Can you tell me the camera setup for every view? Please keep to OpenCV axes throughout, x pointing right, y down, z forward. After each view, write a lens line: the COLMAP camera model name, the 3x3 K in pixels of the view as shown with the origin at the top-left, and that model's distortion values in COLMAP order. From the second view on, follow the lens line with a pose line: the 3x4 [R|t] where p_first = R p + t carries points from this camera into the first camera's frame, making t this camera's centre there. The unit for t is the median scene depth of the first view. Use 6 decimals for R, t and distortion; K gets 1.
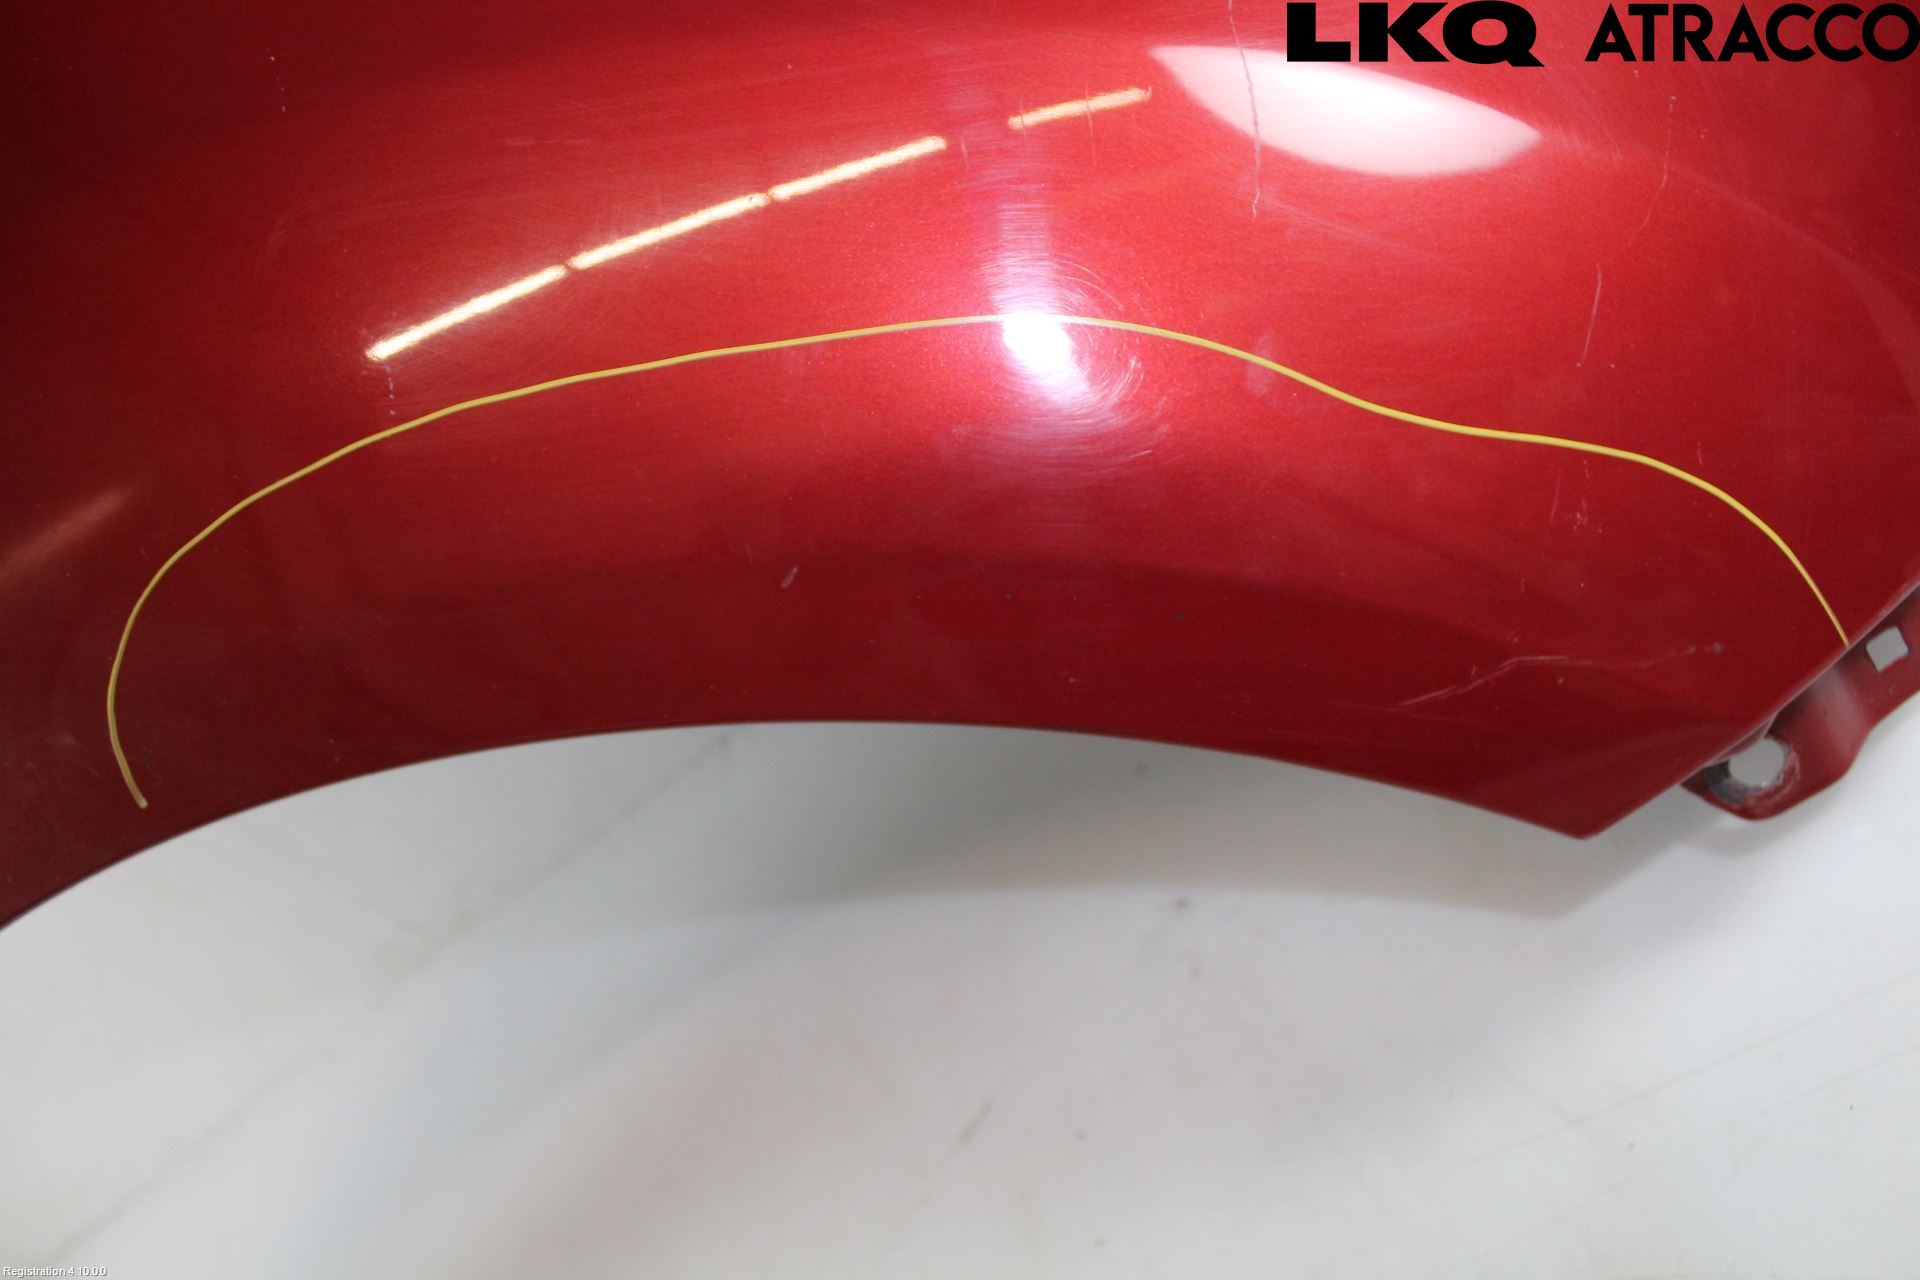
lens RADIAL K [[1588.5, 0, 960.0], [0, 1588.5, 640.0], [0, 0, 1]] dist [-0.185304, 0.142577]
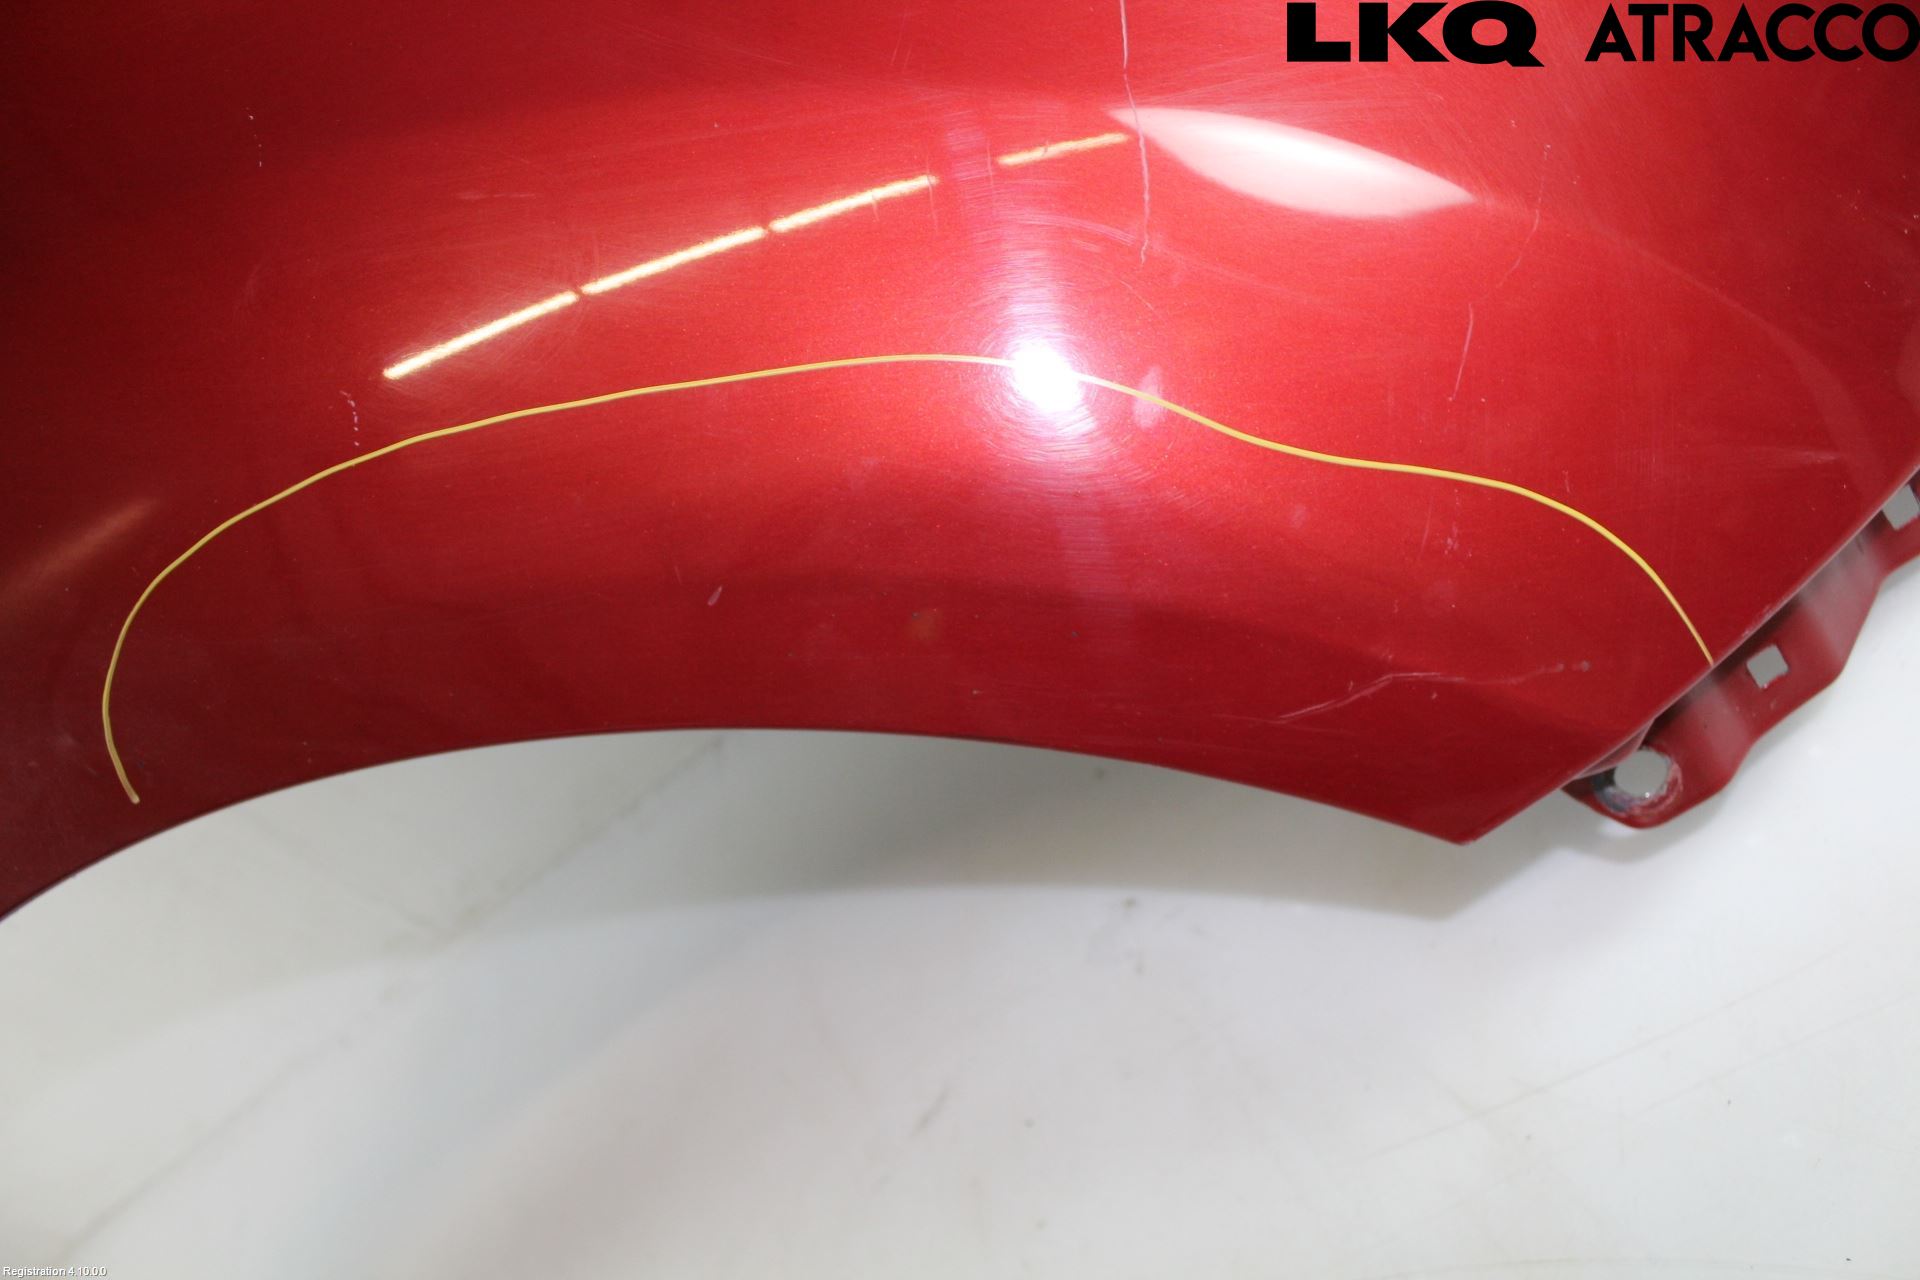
lens RADIAL K [[1588.5, 0, 960.0], [0, 1588.5, 640.0], [0, 0, 1]] dist [-0.185304, 0.142577]
pose [[0.999658, 0.004758, -0.025728, 0.088270], [-0.004792, 0.999988, -0.001274, -0.008973], [0.025721, 0.001396, 0.999668, -0.079956]]
